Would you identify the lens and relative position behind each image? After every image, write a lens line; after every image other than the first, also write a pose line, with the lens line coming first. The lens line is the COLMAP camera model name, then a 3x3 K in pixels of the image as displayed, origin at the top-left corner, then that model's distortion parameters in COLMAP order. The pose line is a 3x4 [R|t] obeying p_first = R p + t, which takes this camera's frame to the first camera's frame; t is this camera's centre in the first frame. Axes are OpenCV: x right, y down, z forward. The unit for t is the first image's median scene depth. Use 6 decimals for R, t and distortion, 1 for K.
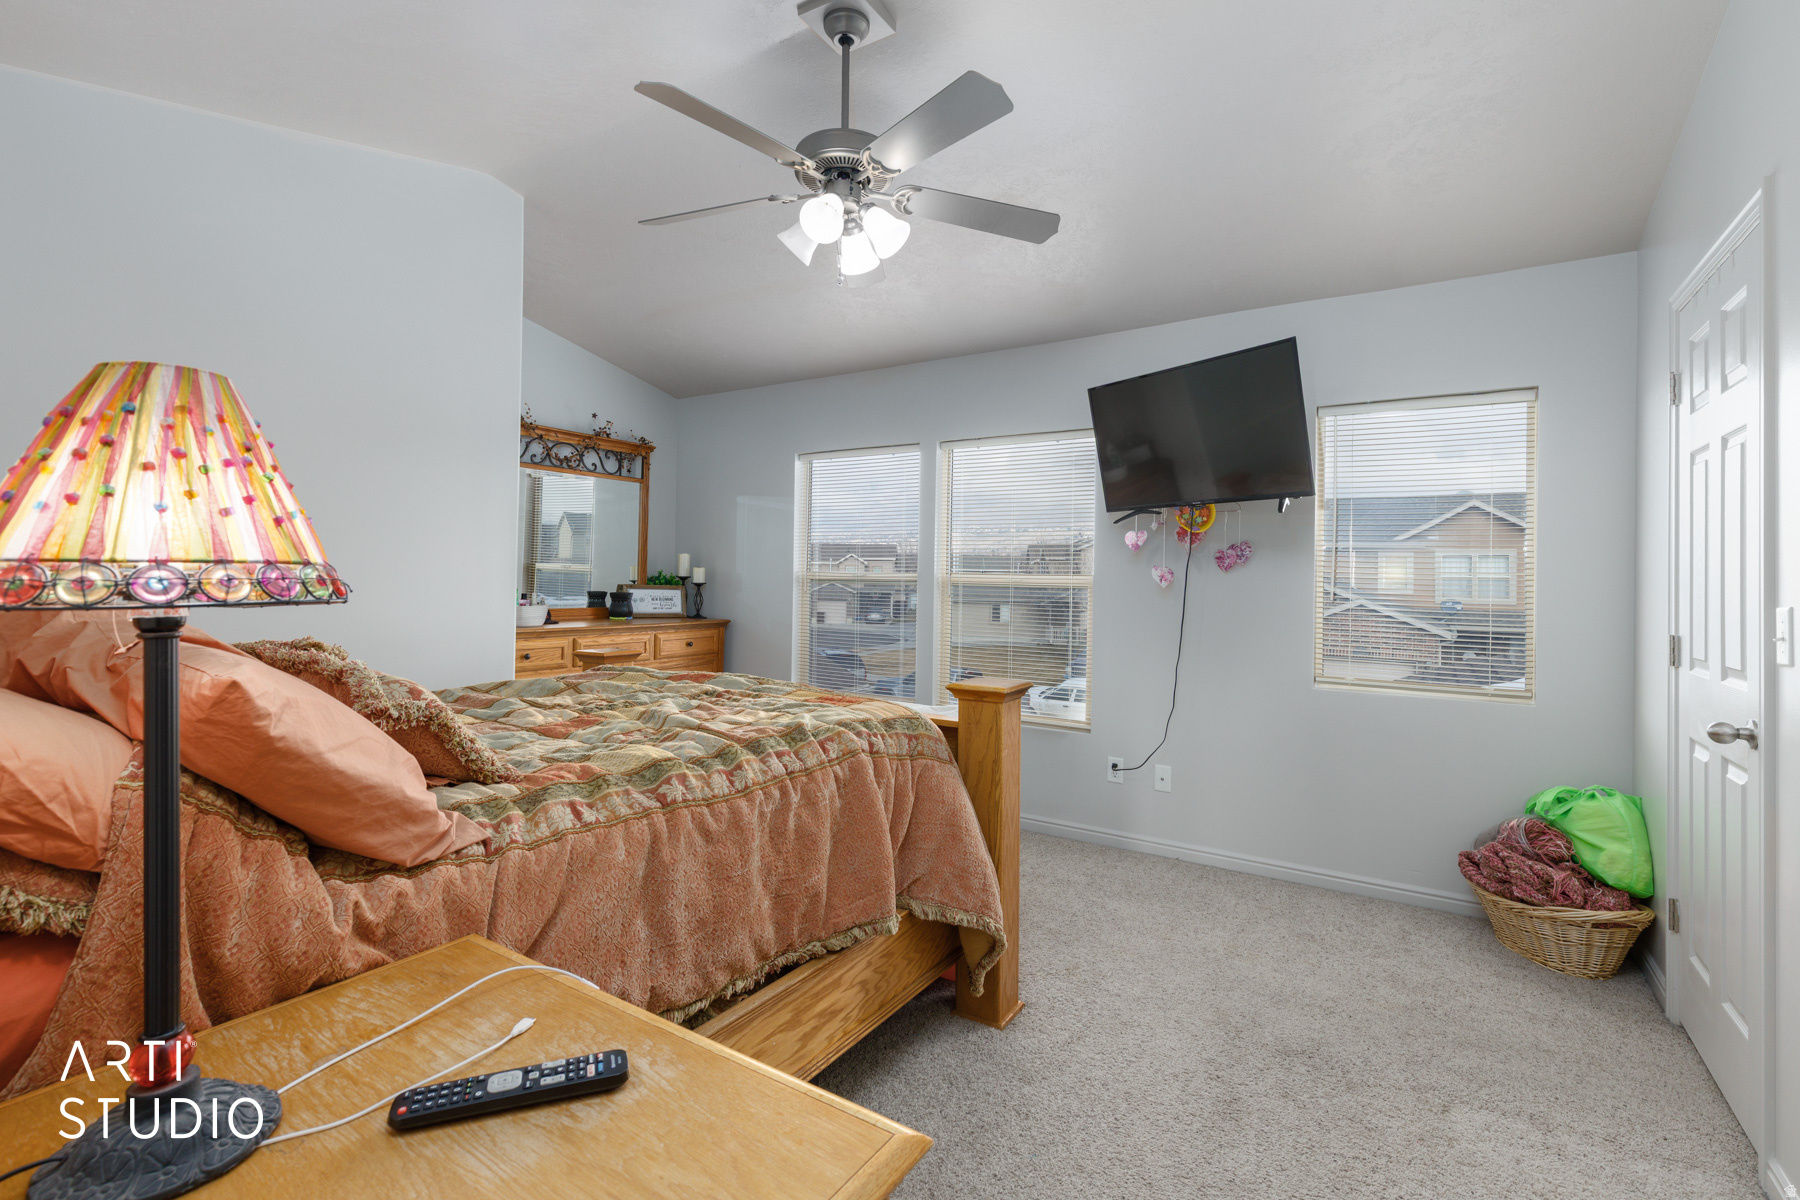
lens RADIAL K [[813.0, 0, 899.2], [0, 813.0, 584.9], [0, 0, 1]] dist [0.007469, -0.000897]
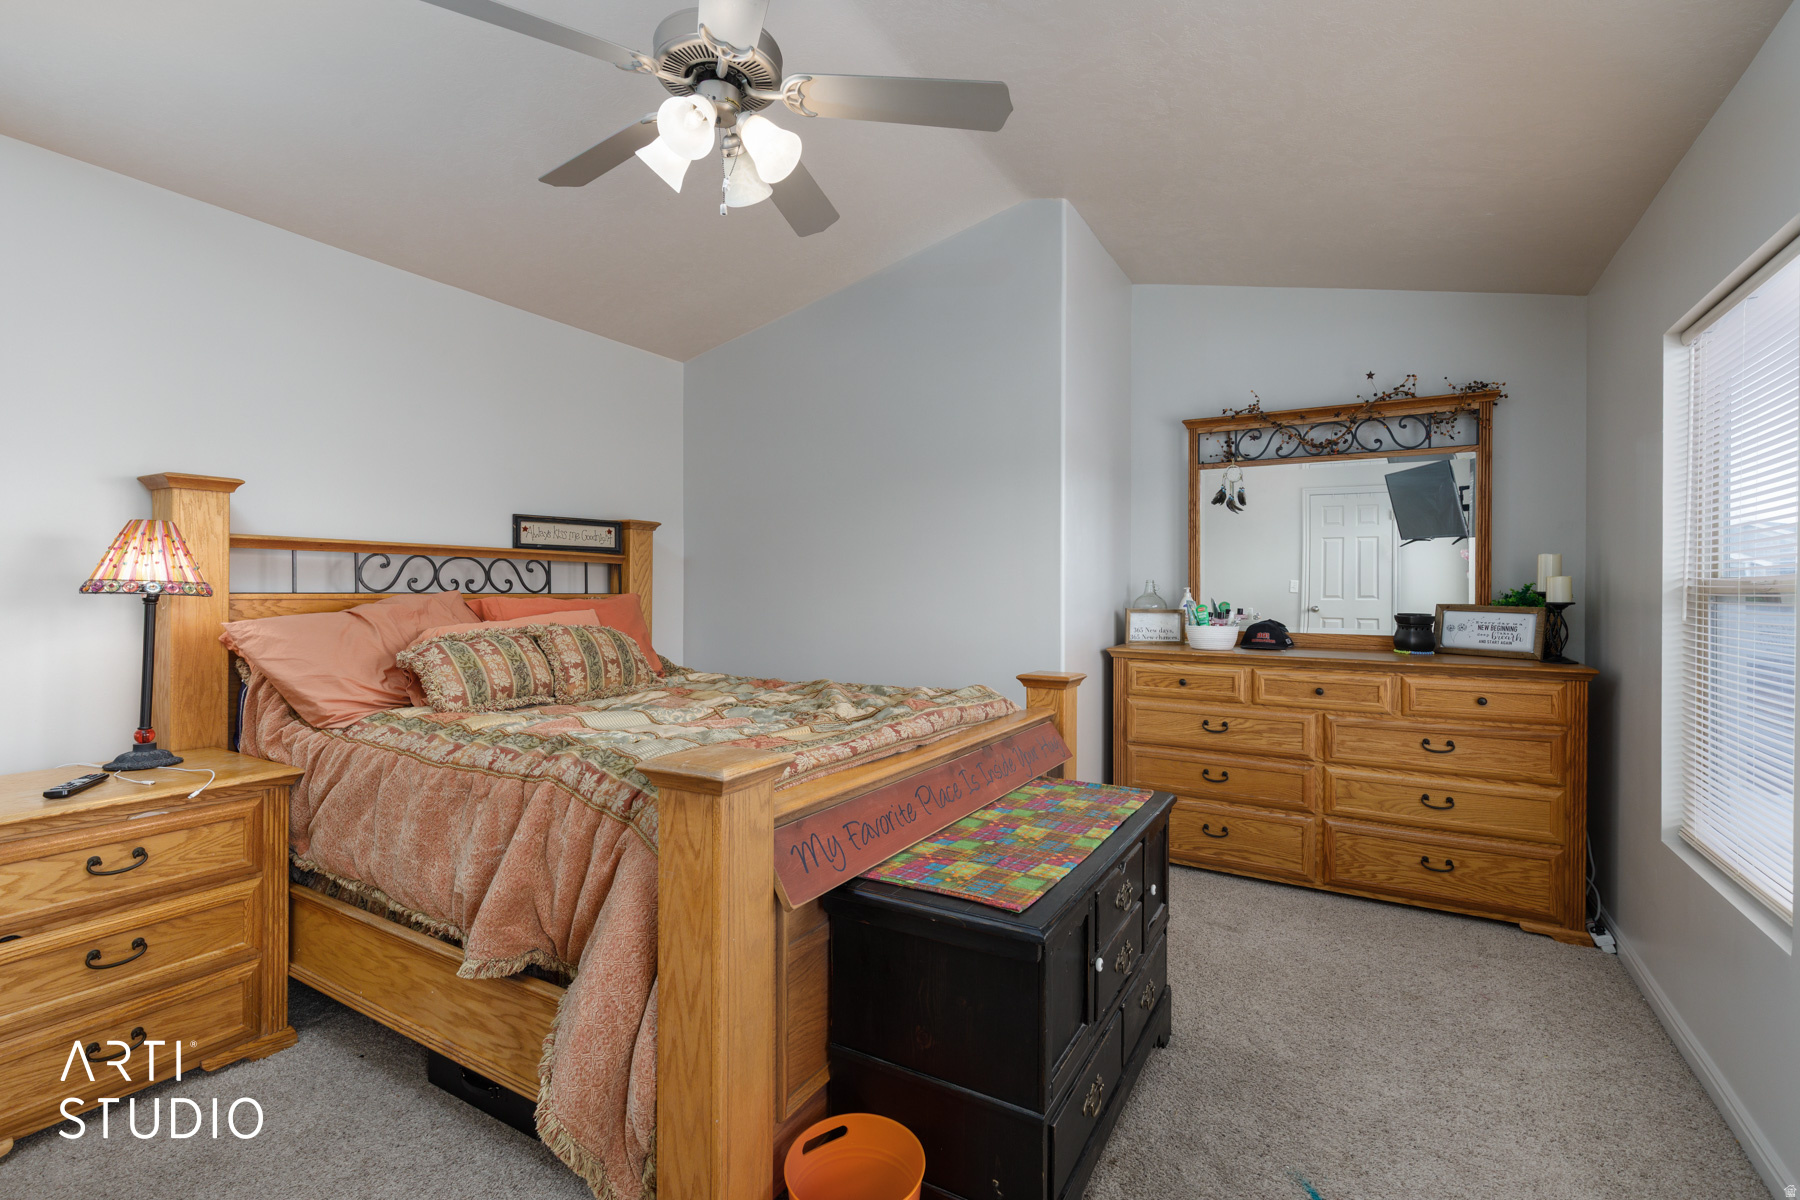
lens RADIAL K [[813.0, 0, 898.3], [0, 813.0, 596.7], [0, 0, 1]] dist [0.007469, -0.000897]
pose [[0.042862, -0.003277, -0.999076, 0.329963], [-0.013080, 0.999907, -0.003841, 0.001609], [0.998995, 0.013233, 0.042815, 0.517142]]
